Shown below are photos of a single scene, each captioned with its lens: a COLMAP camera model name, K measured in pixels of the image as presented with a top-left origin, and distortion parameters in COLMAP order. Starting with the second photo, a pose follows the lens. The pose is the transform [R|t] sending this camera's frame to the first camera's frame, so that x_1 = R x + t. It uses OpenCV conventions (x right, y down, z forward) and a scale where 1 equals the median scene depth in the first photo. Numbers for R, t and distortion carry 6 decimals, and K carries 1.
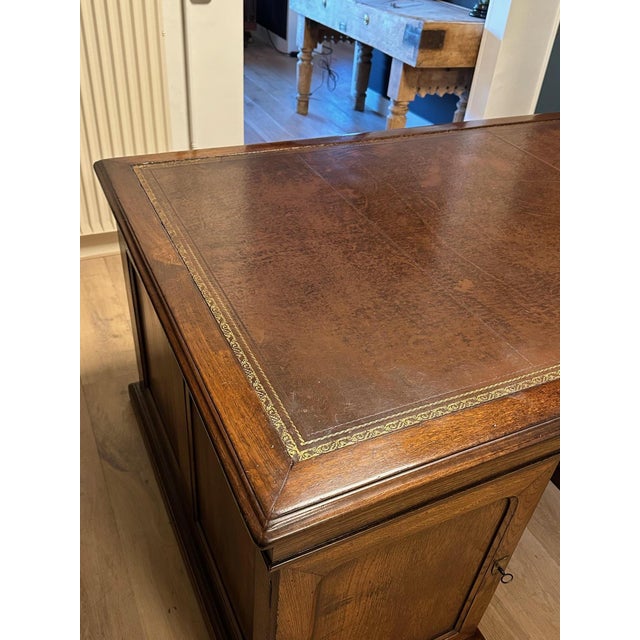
lens RADIAL K [[577.5, 0, 313.8], [0, 577.5, 324.6], [0, 0, 1]] dist [0.175990, -0.380439]
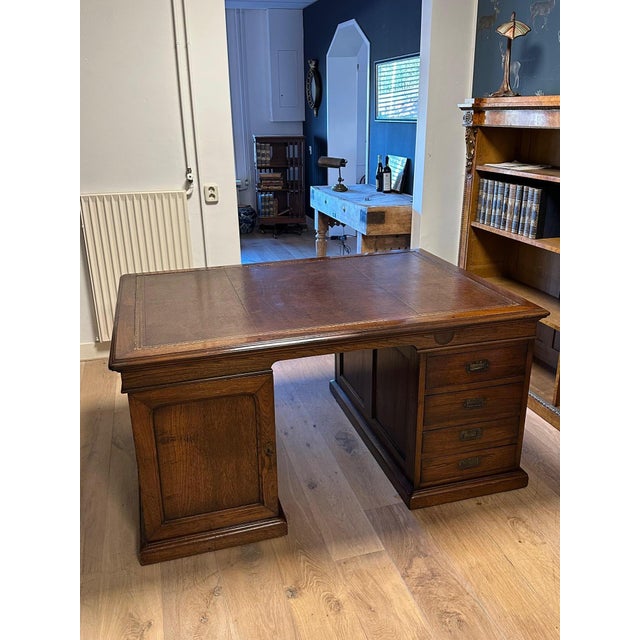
lens RADIAL K [[577.5, 0, 313.8], [0, 577.5, 324.6], [0, 0, 1]] dist [0.175990, -0.380439]
pose [[0.980750, -0.023140, -0.193890, 0.912216], [-0.035407, 0.955418, -0.293126, 0.620525], [0.192029, 0.294348, 0.936207, -0.976060]]
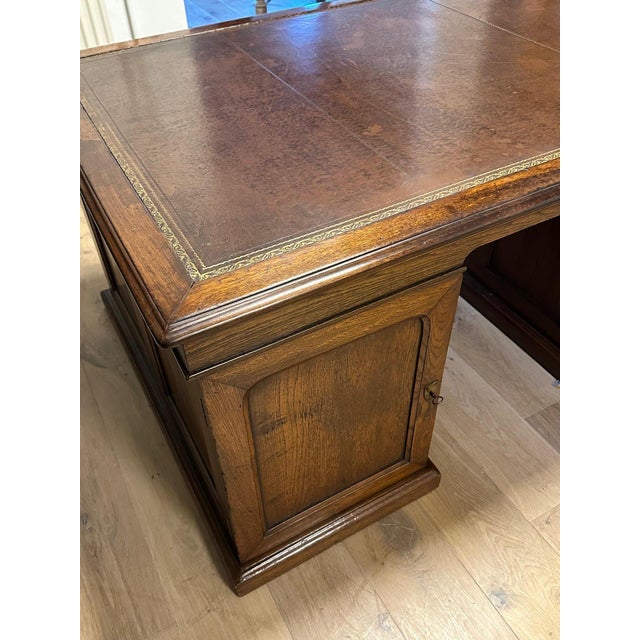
lens RADIAL K [[577.5, 0, 313.8], [0, 577.5, 324.6], [0, 0, 1]] dist [0.175990, -0.380439]
pose [[0.993919, -0.107264, -0.024893, 0.148724], [0.109376, 0.987835, 0.110535, 0.153974], [0.012733, -0.112585, 0.993560, -0.077096]]
